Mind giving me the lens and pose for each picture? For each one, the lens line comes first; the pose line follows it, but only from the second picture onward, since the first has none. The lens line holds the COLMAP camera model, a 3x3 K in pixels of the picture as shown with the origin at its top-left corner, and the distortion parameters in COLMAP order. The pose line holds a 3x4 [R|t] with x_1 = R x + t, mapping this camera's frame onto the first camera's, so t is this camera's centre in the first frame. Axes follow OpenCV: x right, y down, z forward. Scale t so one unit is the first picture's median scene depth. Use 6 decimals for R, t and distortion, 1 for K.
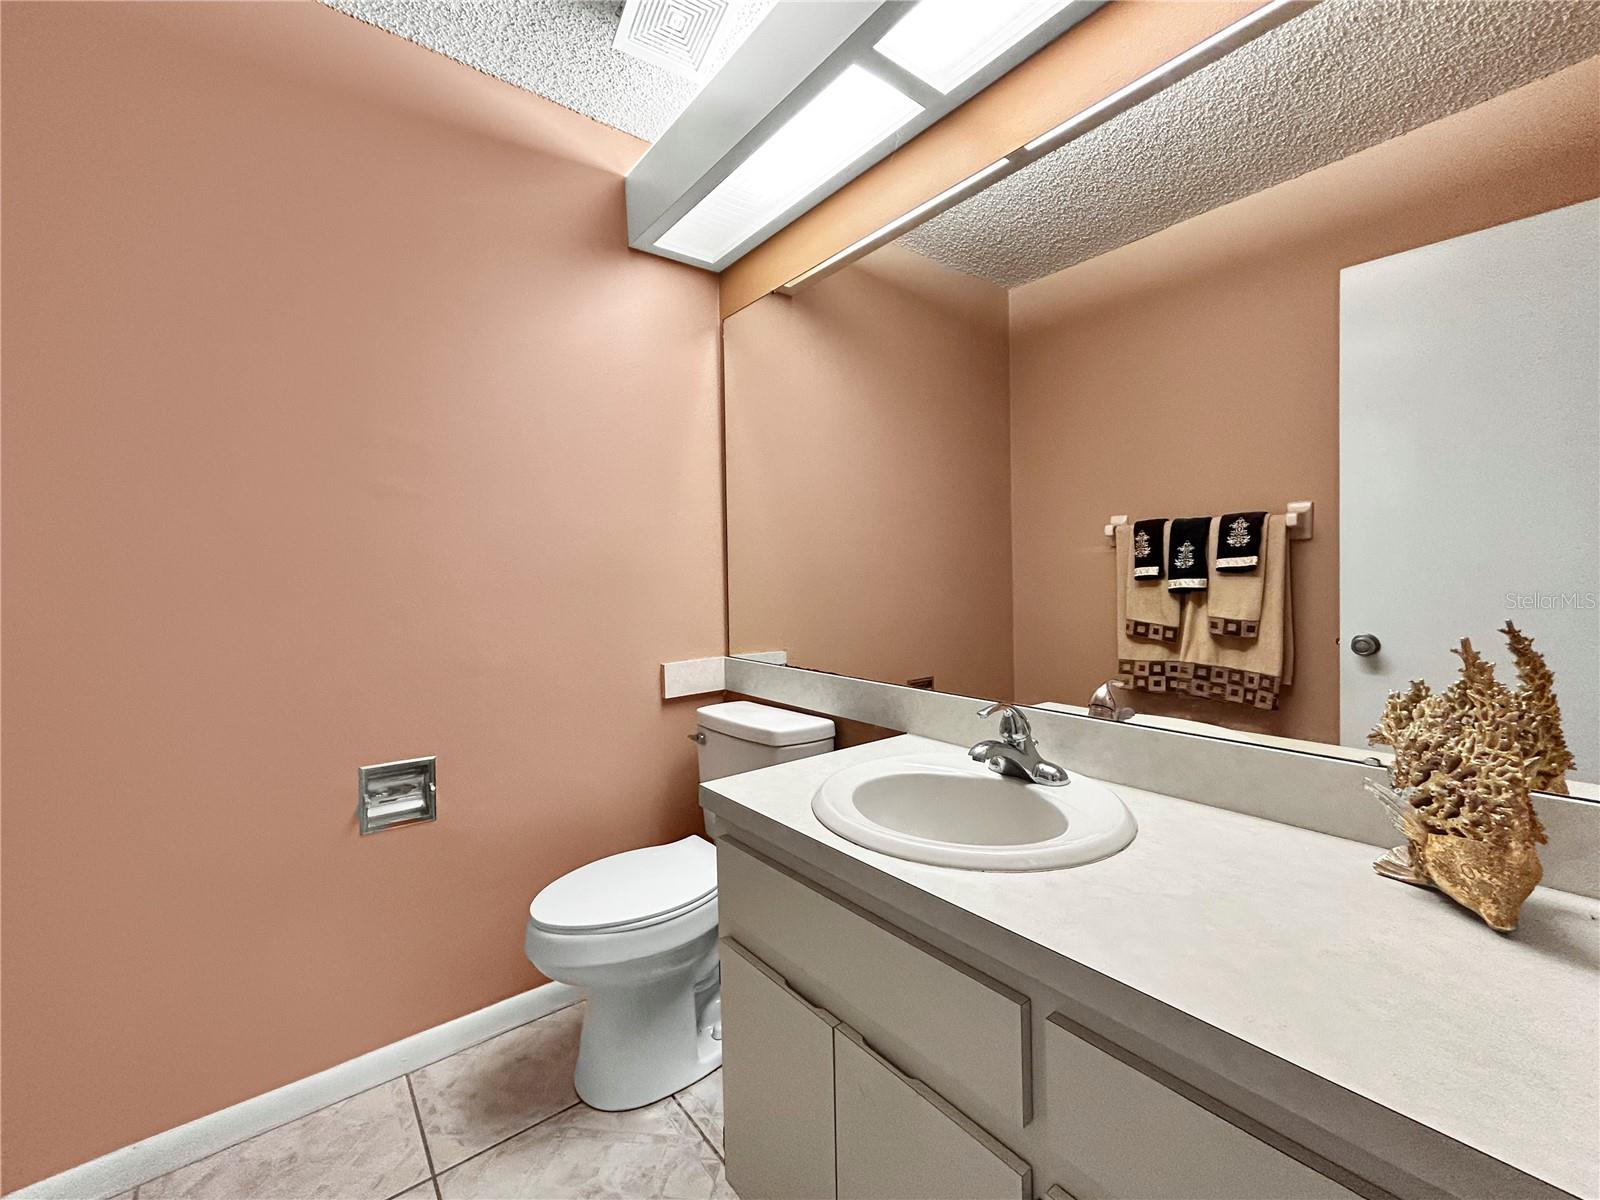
lens RADIAL K [[659.7, 0, 799.6], [0, 659.7, 591.3], [0, 0, 1]] dist [-0.002446, 0.001645]
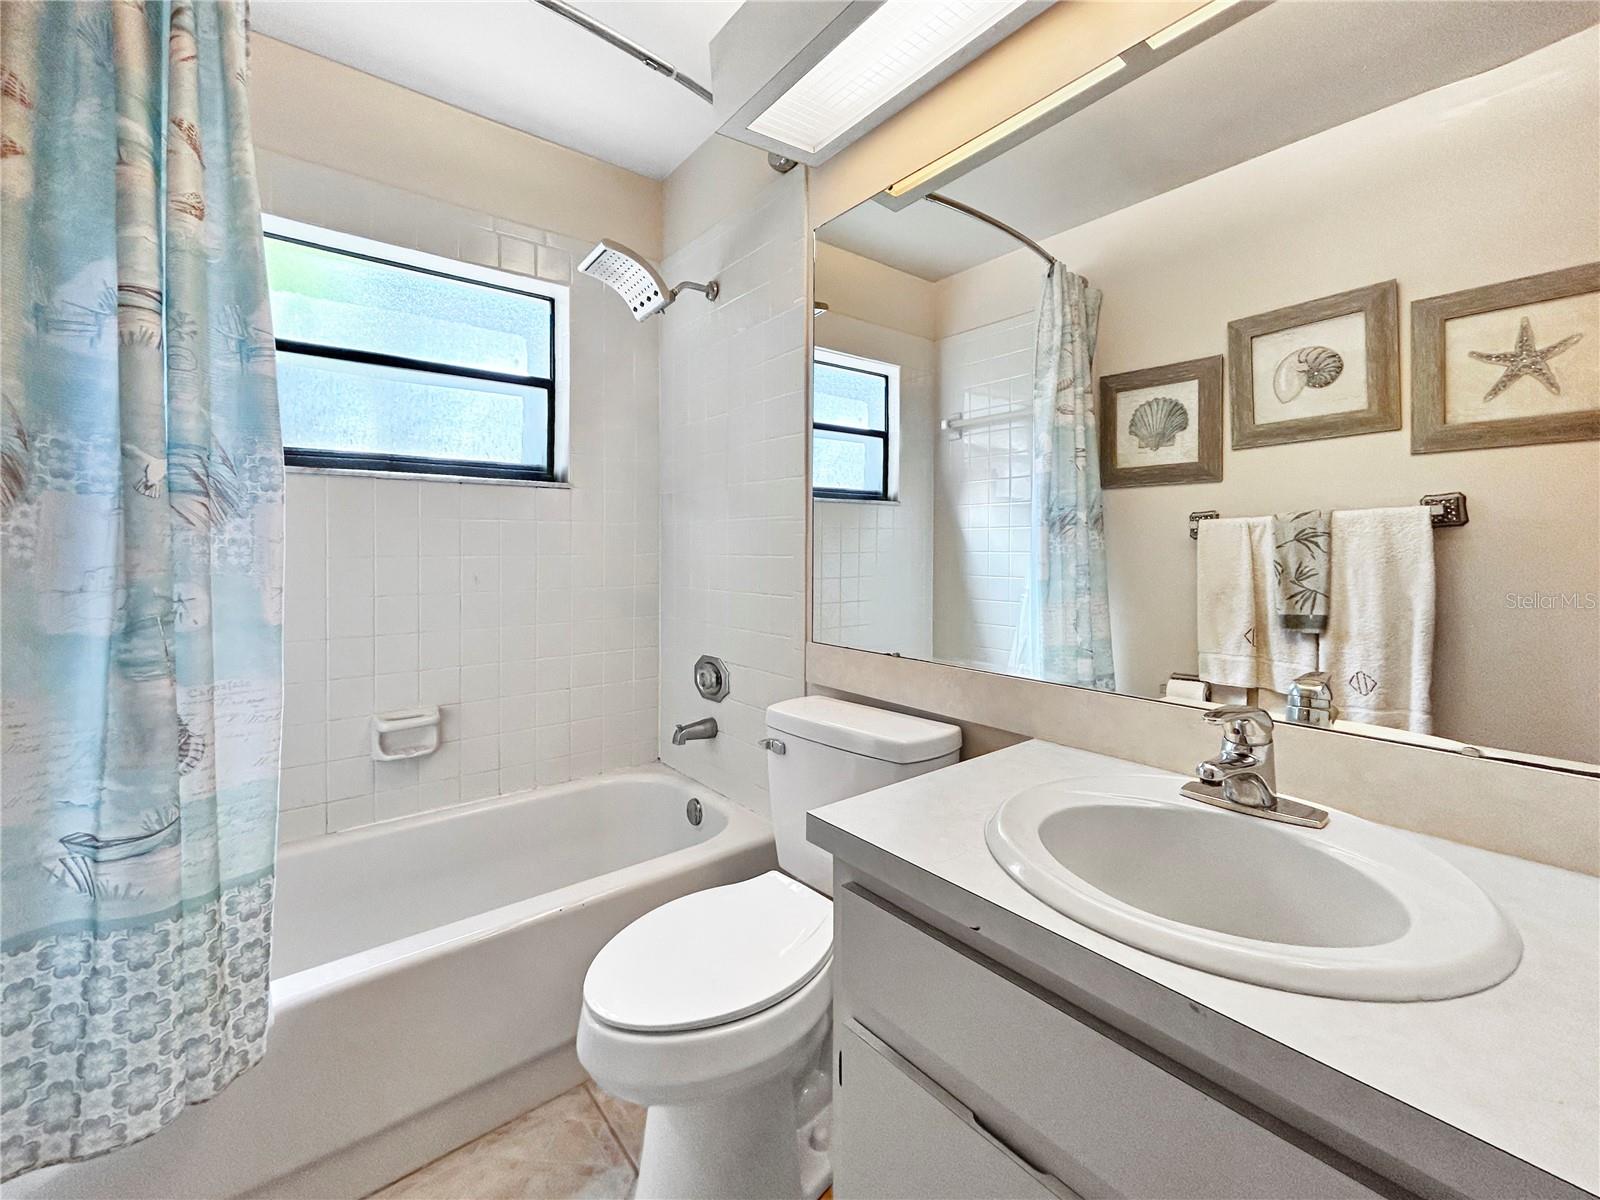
lens RADIAL K [[659.7, 0, 779.3], [0, 659.7, 542.9], [0, 0, 1]] dist [-0.002446, 0.001645]
pose [[0.999997, 0.001999, 0.001292, -0.171508], [-0.001964, 0.999647, -0.026514, -0.005305], [-0.001344, 0.026512, 0.999648, 0.201645]]
